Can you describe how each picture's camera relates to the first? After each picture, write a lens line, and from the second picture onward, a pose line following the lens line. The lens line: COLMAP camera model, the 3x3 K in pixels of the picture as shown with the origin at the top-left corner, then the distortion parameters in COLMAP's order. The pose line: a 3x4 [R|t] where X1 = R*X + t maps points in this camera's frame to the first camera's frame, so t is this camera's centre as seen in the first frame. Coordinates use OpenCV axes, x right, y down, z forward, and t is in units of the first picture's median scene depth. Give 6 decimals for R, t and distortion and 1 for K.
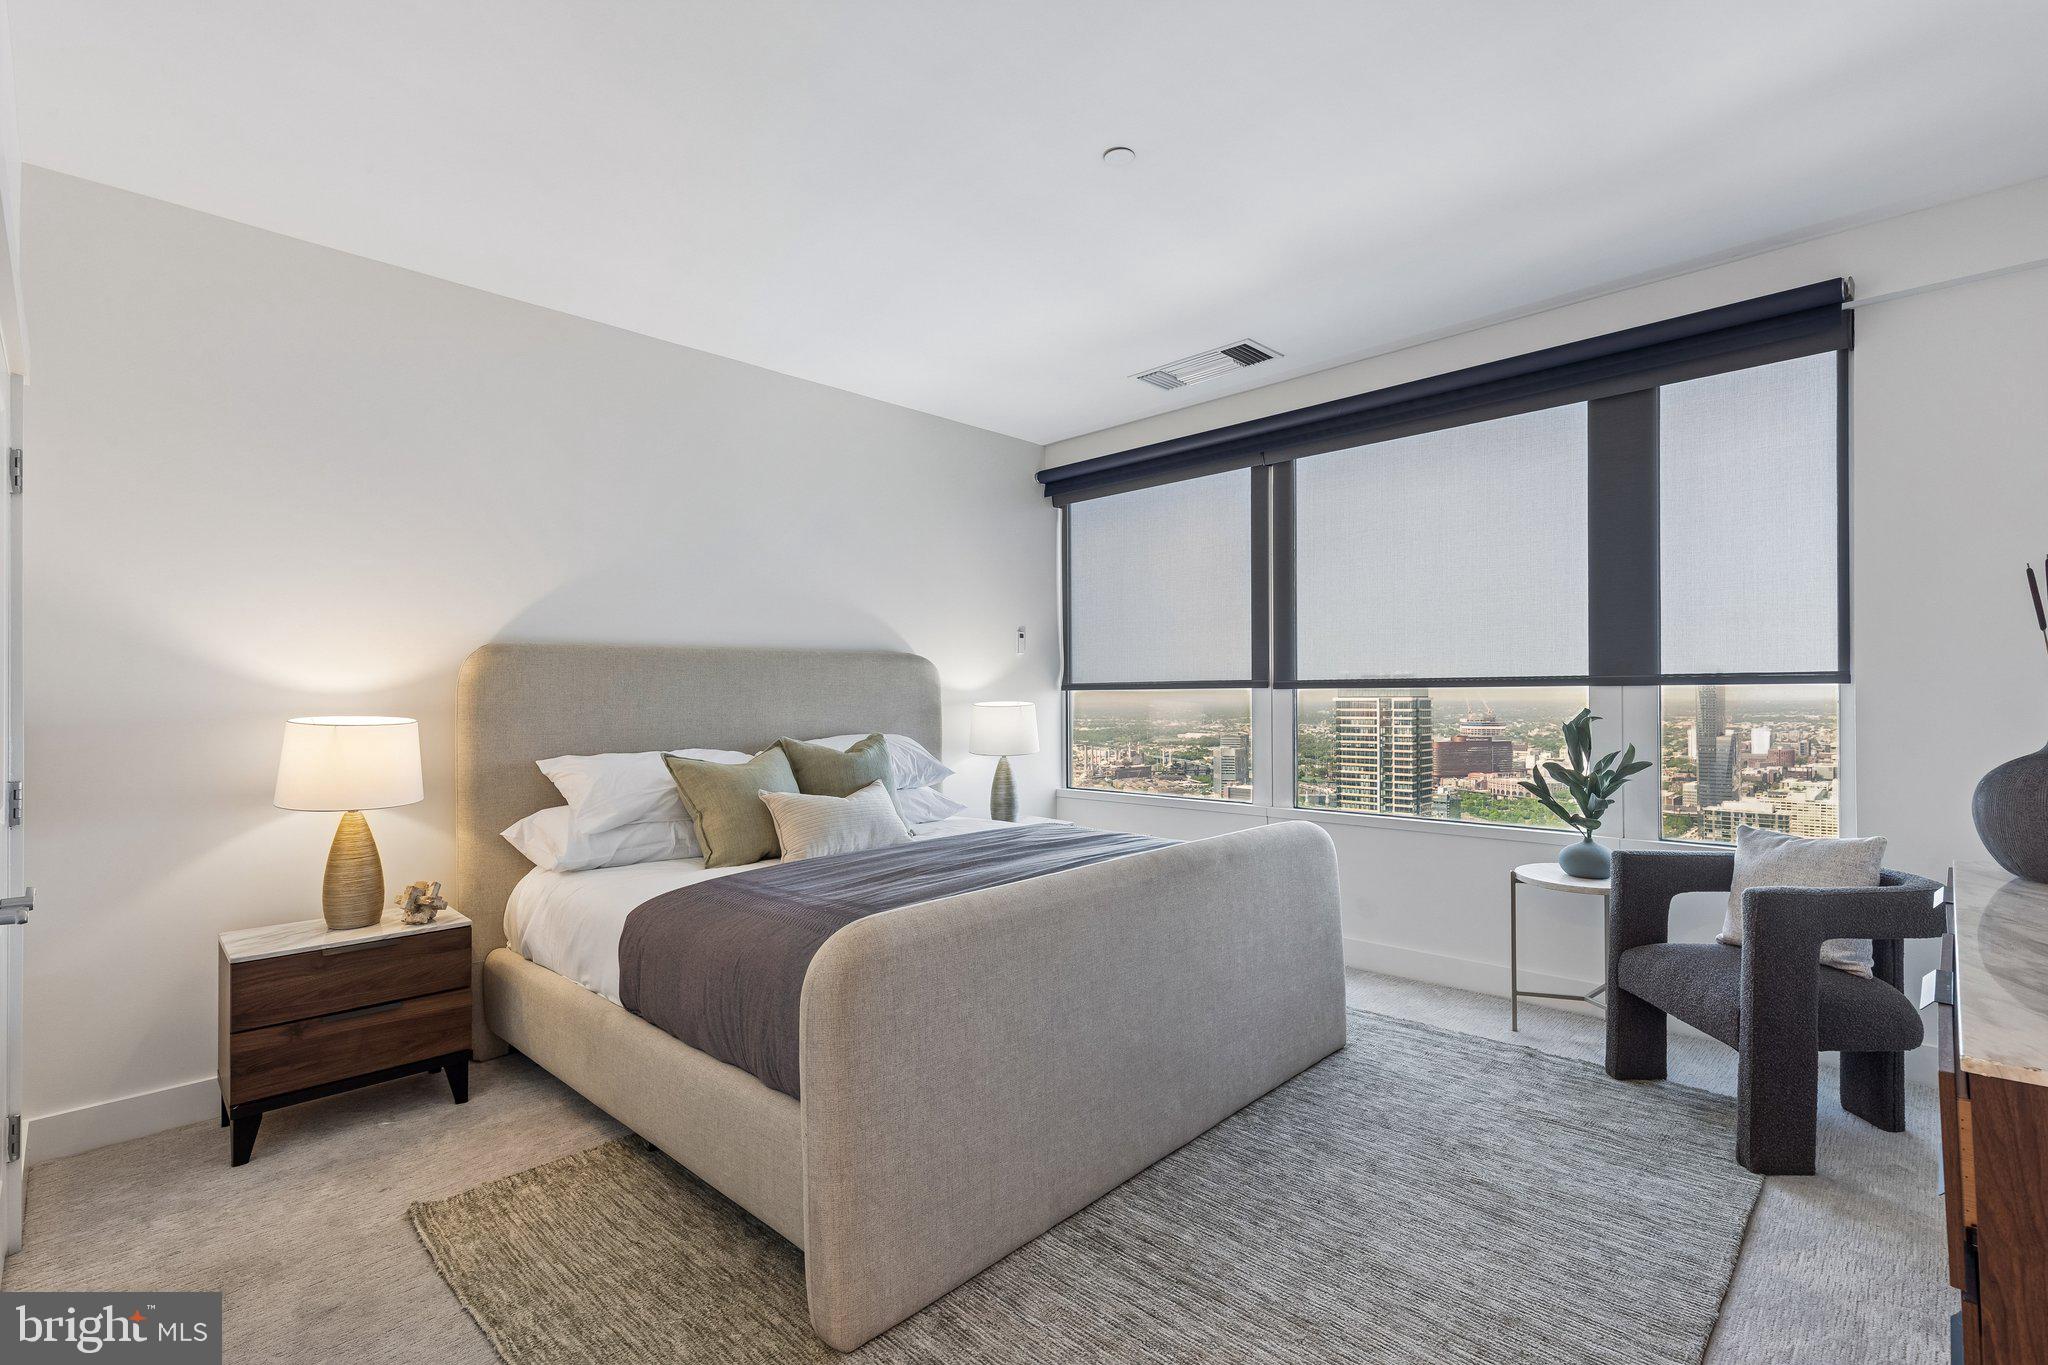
lens RADIAL K [[928.0, 0, 1039.7], [0, 928.0, 696.2], [0, 0, 1]] dist [0.009874, -0.001917]
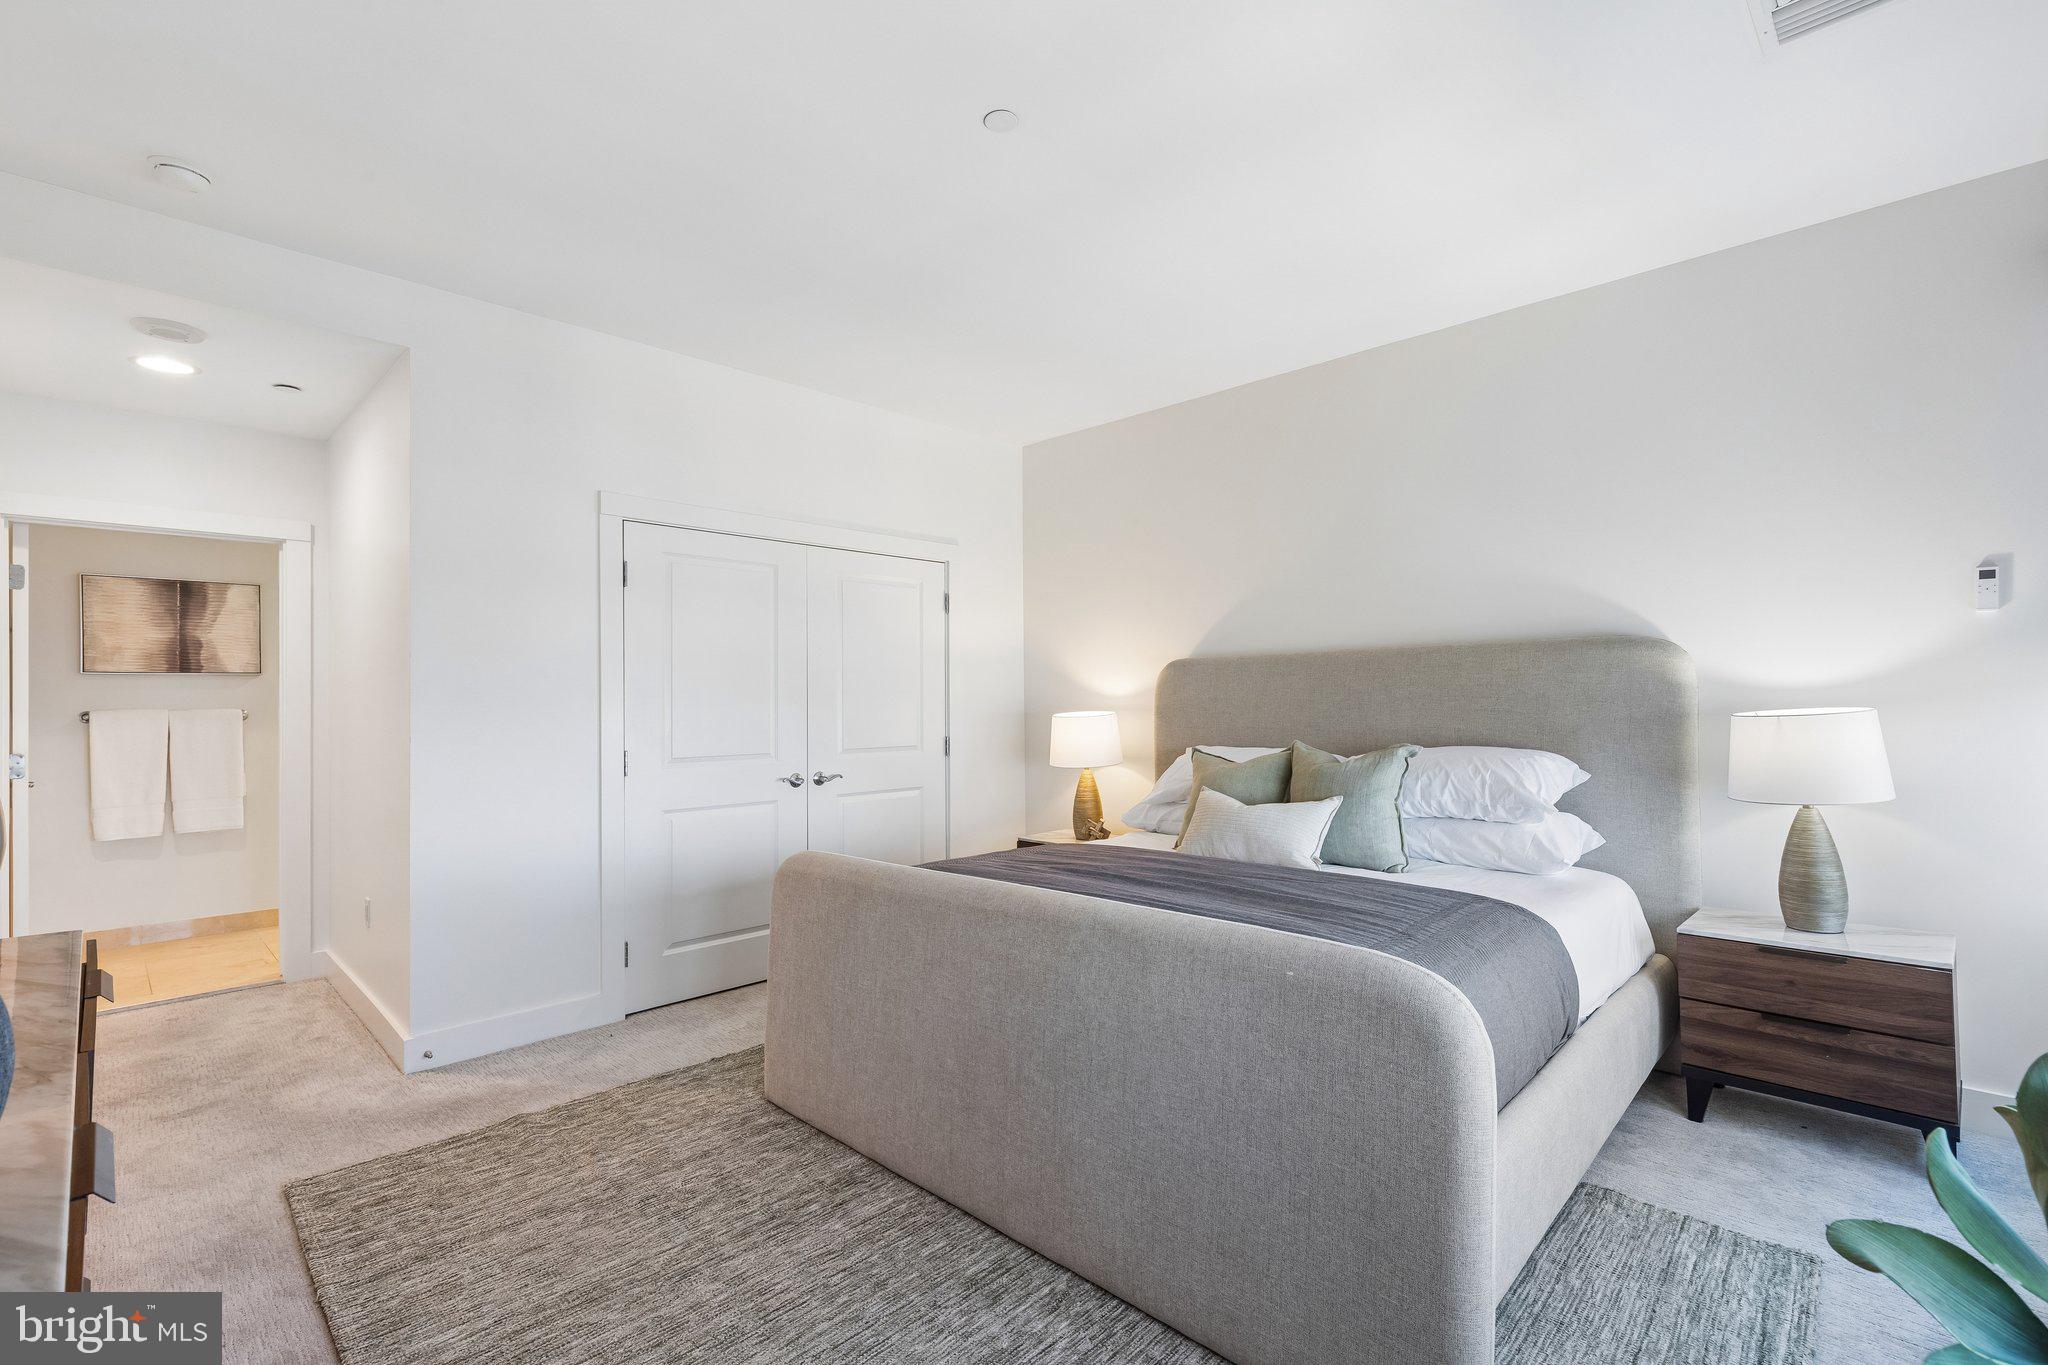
lens RADIAL K [[928.0, 0, 1042.9], [0, 928.0, 694.5], [0, 0, 1]] dist [0.009874, -0.001917]
pose [[-0.004334, 0.003547, -0.999984, 1.158893], [0.007437, 0.999966, 0.003515, -0.020141], [0.999963, -0.007422, -0.004360, 1.194482]]
